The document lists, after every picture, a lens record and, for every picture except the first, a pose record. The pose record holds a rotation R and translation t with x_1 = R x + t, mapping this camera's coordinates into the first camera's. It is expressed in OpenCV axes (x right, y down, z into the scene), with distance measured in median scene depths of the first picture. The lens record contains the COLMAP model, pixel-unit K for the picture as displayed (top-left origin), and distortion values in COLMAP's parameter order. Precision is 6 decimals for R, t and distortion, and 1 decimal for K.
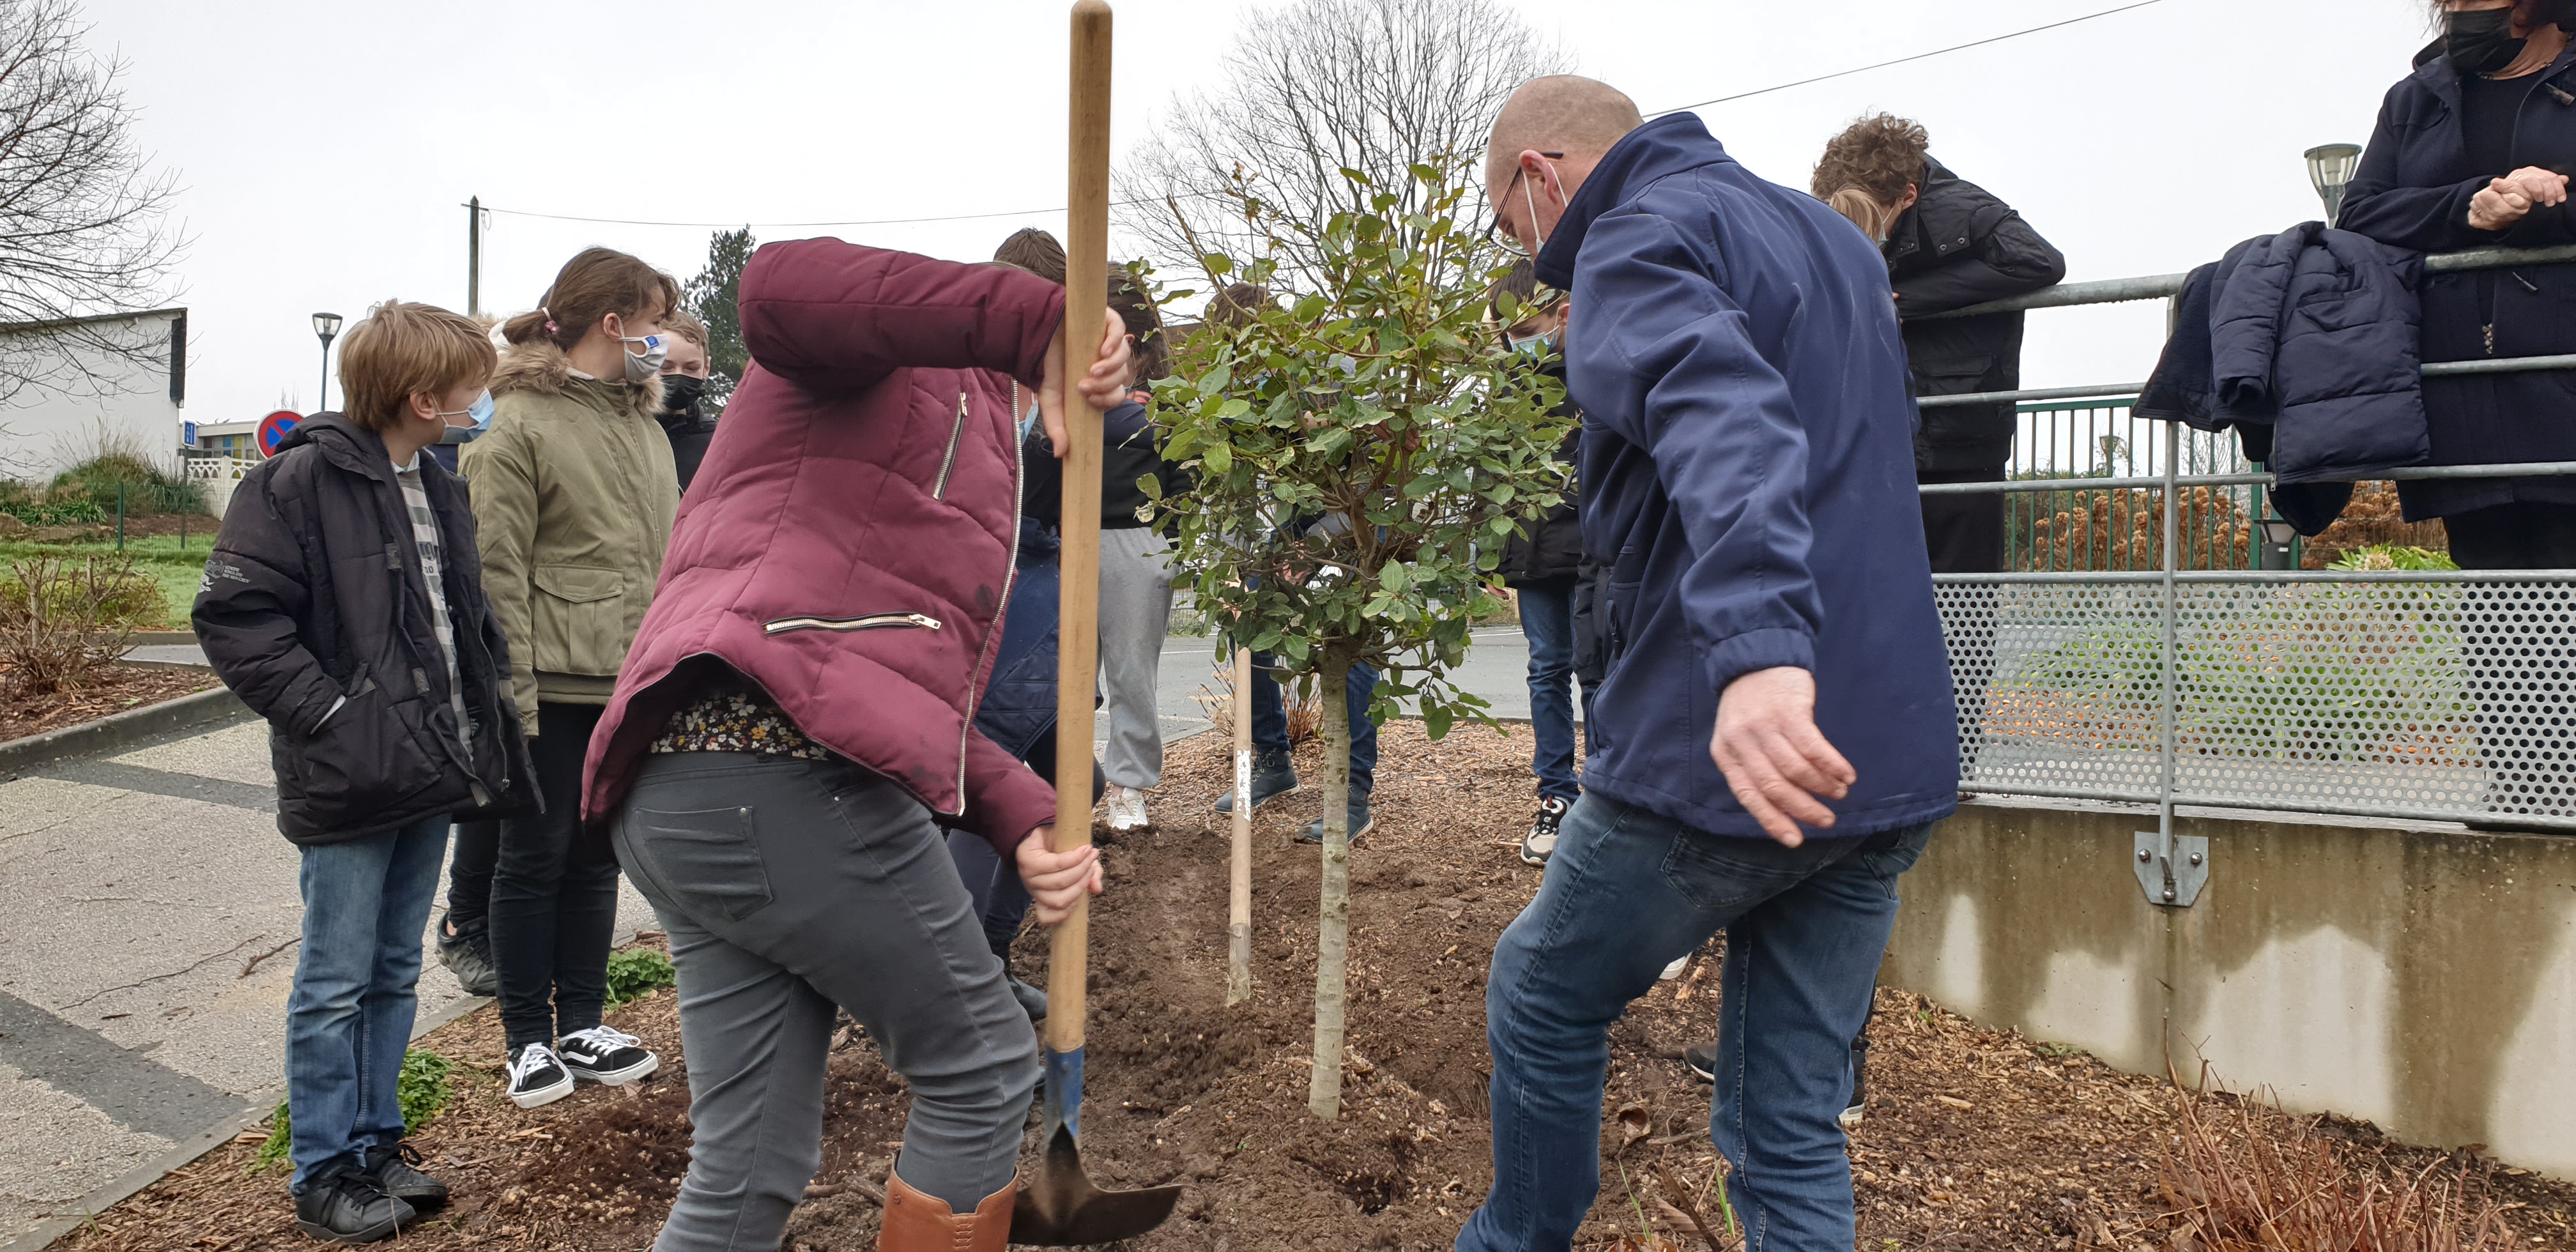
lens RADIAL K [[1901.0, 0, 1290.8], [0, 1901.0, 629.3], [0, 0, 1]] dist [0.009318, 0.011270]
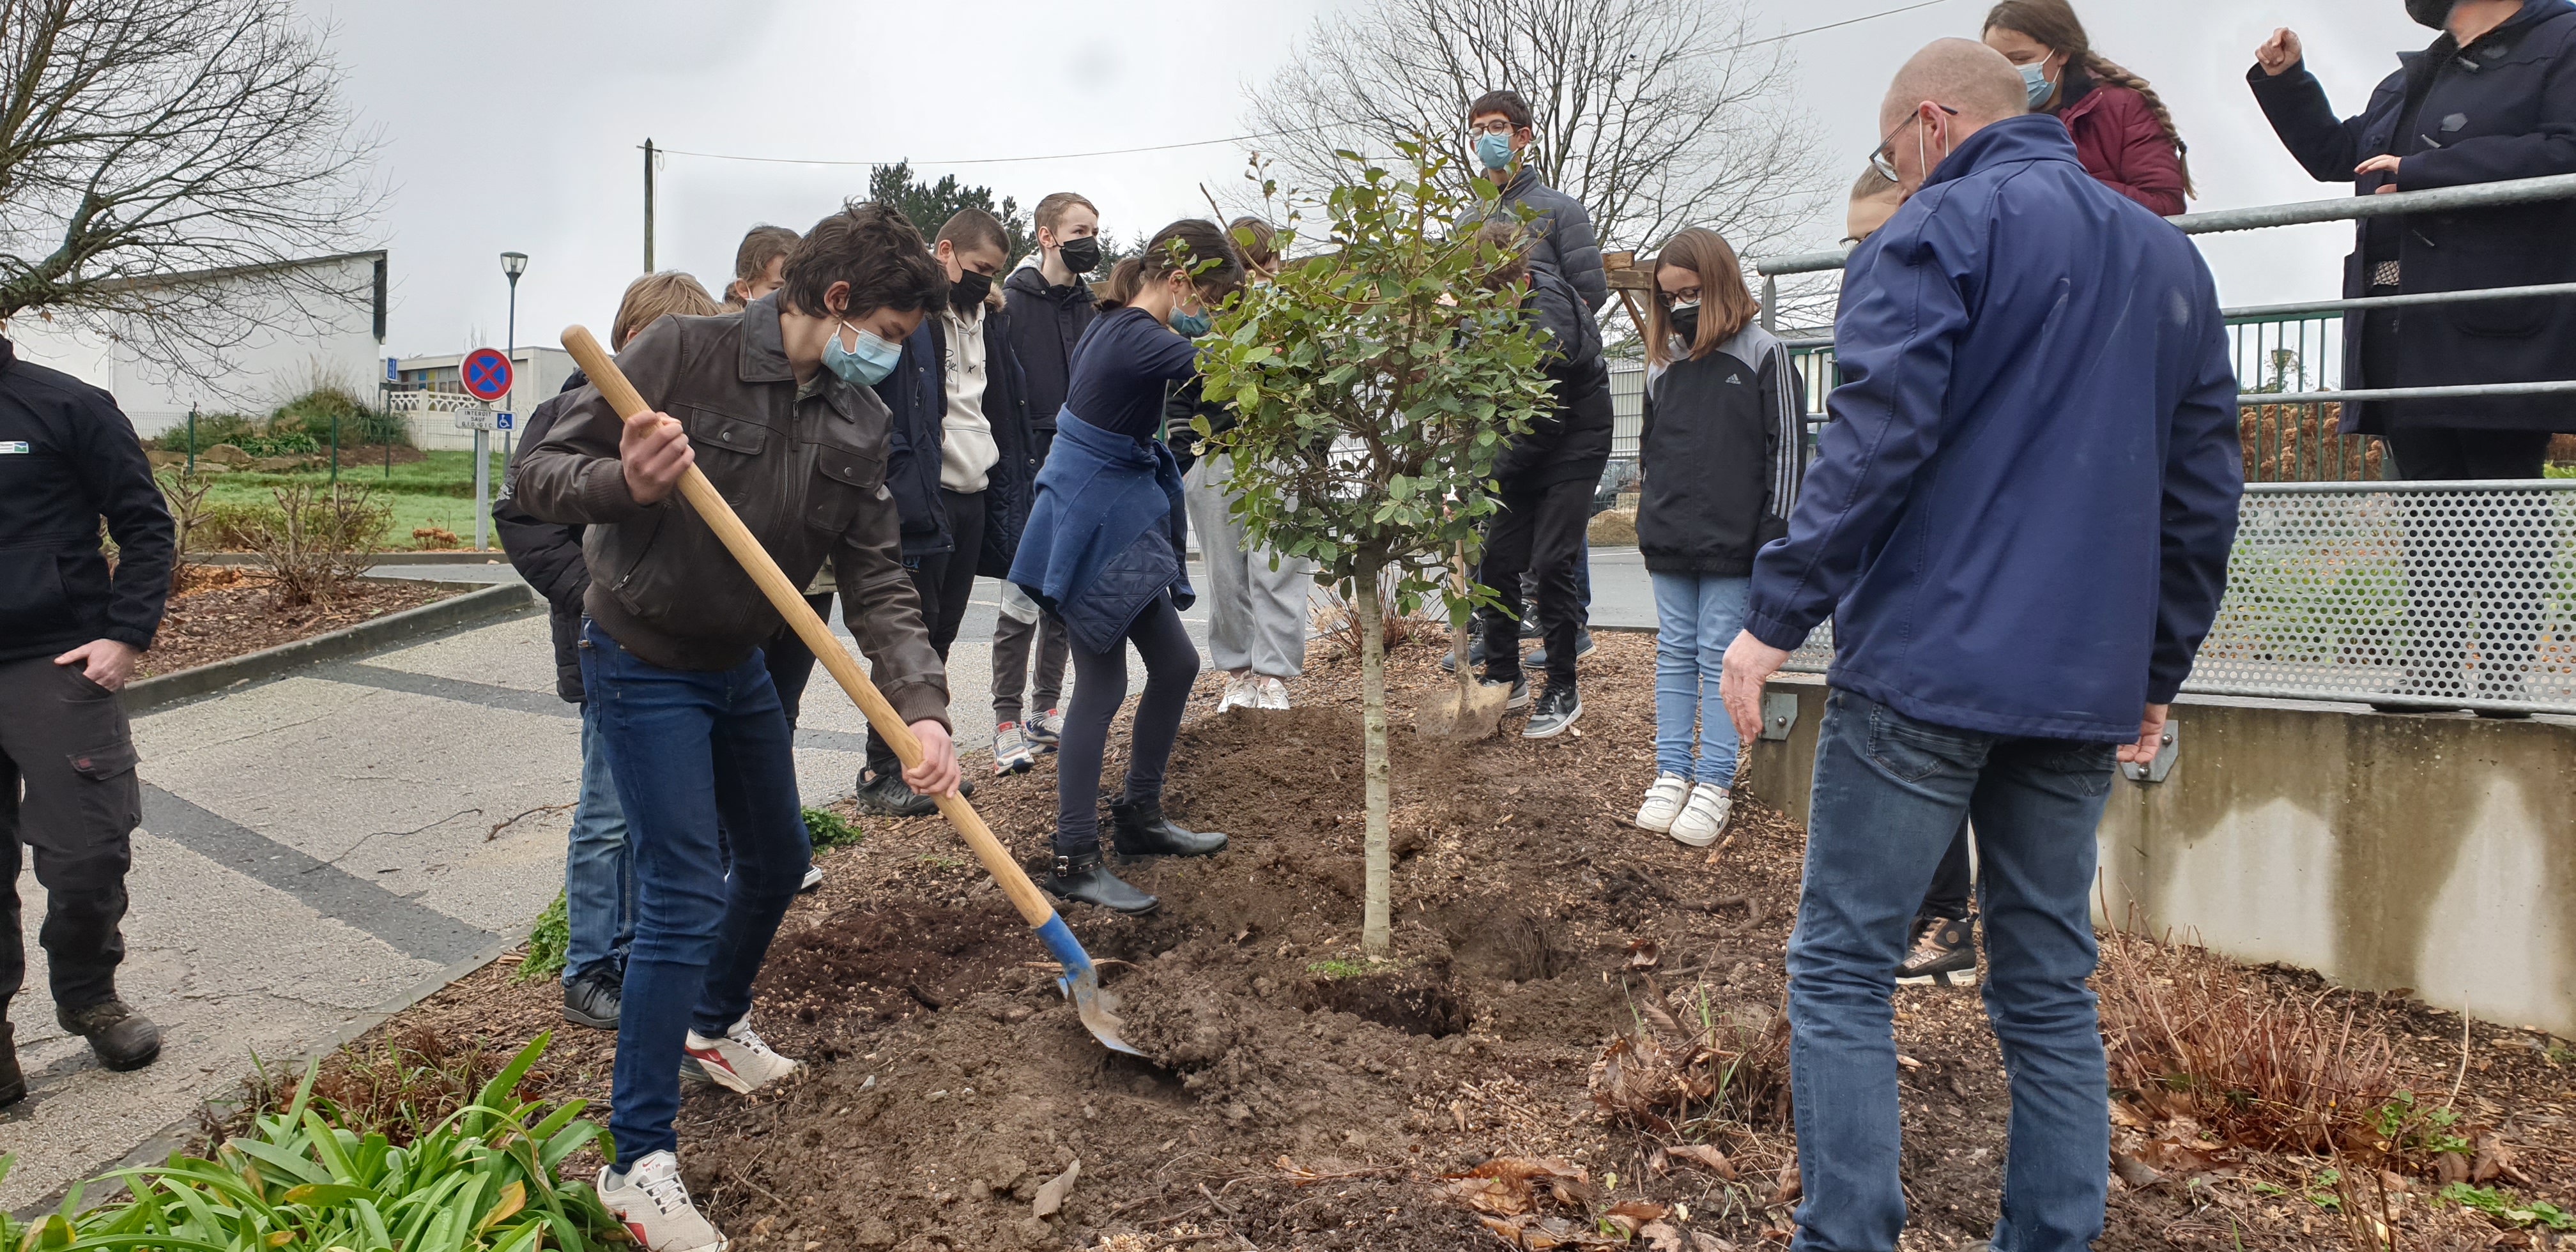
lens RADIAL K [[1962.5, 0, 1288.0], [0, 1962.5, 626.0], [0, 0, 1]] dist [0.000656, 0.008198]
pose [[0.996224, 0.001080, -0.086812, 0.038232], [0.002006, 0.999369, 0.035450, 0.007377], [0.086796, -0.035490, 0.995594, -0.130240]]
